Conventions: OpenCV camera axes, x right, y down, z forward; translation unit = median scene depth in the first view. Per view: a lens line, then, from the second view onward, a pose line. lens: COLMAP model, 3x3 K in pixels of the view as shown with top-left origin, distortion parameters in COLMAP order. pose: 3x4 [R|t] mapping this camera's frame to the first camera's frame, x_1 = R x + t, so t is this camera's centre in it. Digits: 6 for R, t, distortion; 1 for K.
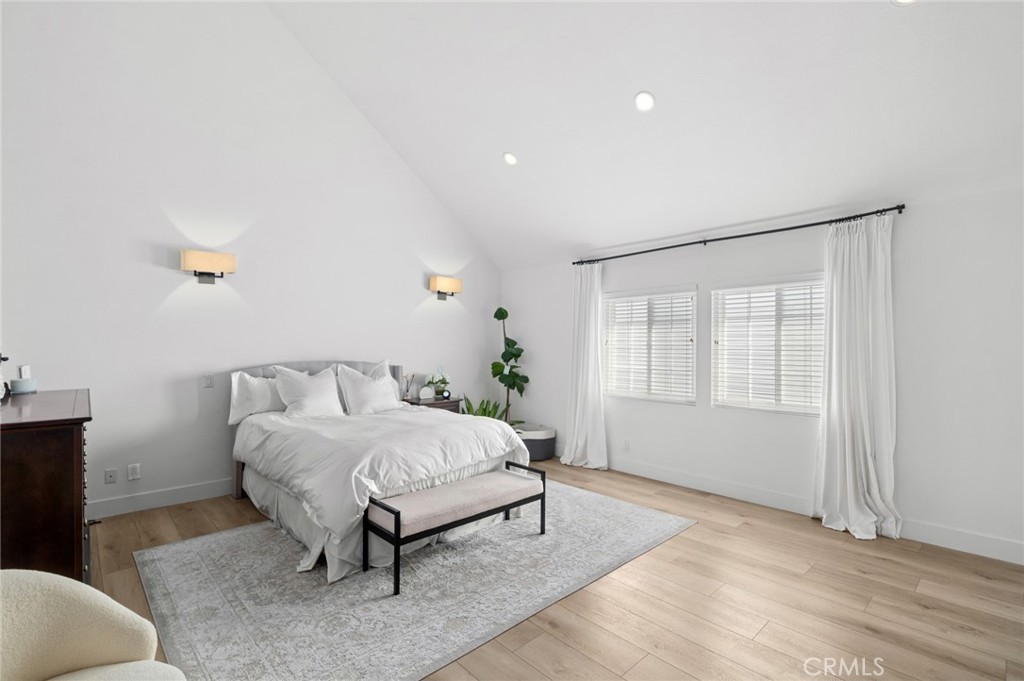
lens RADIAL K [[475.5, 0, 518.8], [0, 475.5, 336.6], [0, 0, 1]] dist [0.009649, 0.000349]
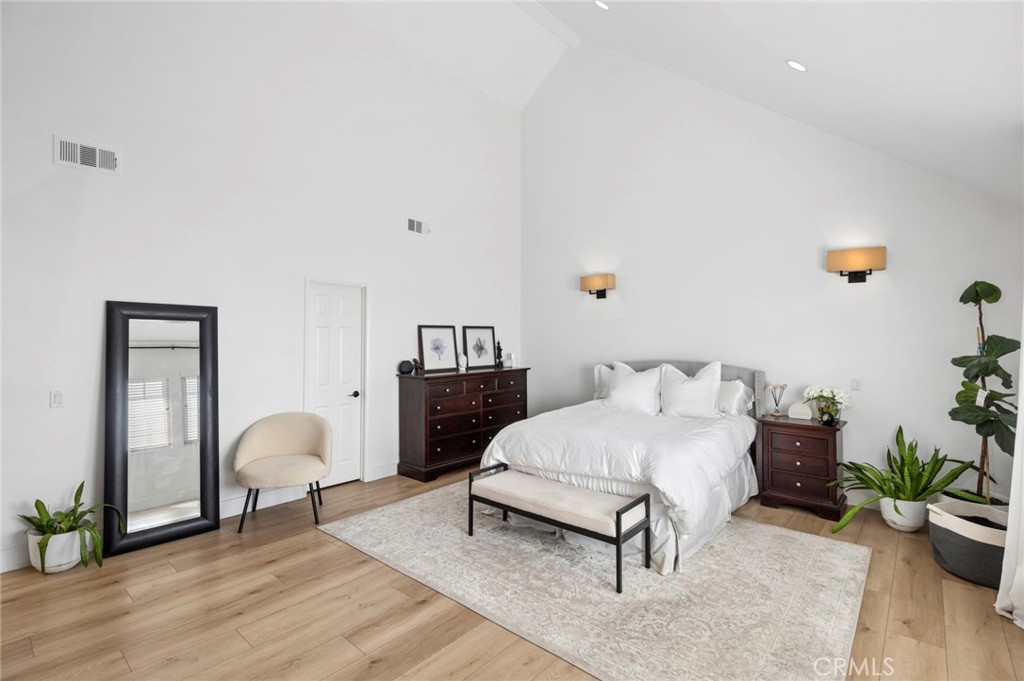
lens RADIAL K [[475.5, 0, 513.1], [0, 475.5, 339.8], [0, 0, 1]] dist [0.009649, 0.000349]
pose [[0.097649, -0.000712, -0.995221, 0.675186], [0.005053, 0.999987, -0.000220, 0.003377], [0.995208, -0.005008, 0.097651, 0.634037]]
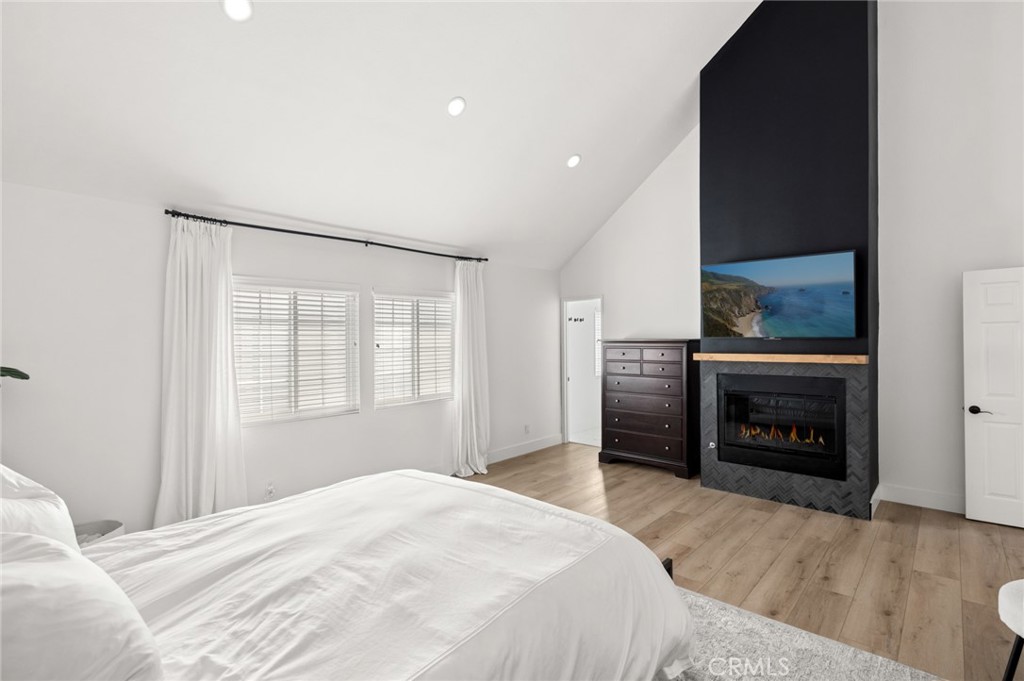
lens RADIAL K [[475.5, 0, 517.8], [0, 475.5, 338.6], [0, 0, 1]] dist [0.009649, 0.000349]
pose [[-0.073906, 0.008514, 0.997229, -0.663605], [0.000829, 0.999964, -0.008476, 0.006264], [-0.997265, 0.000200, -0.073911, 0.837774]]
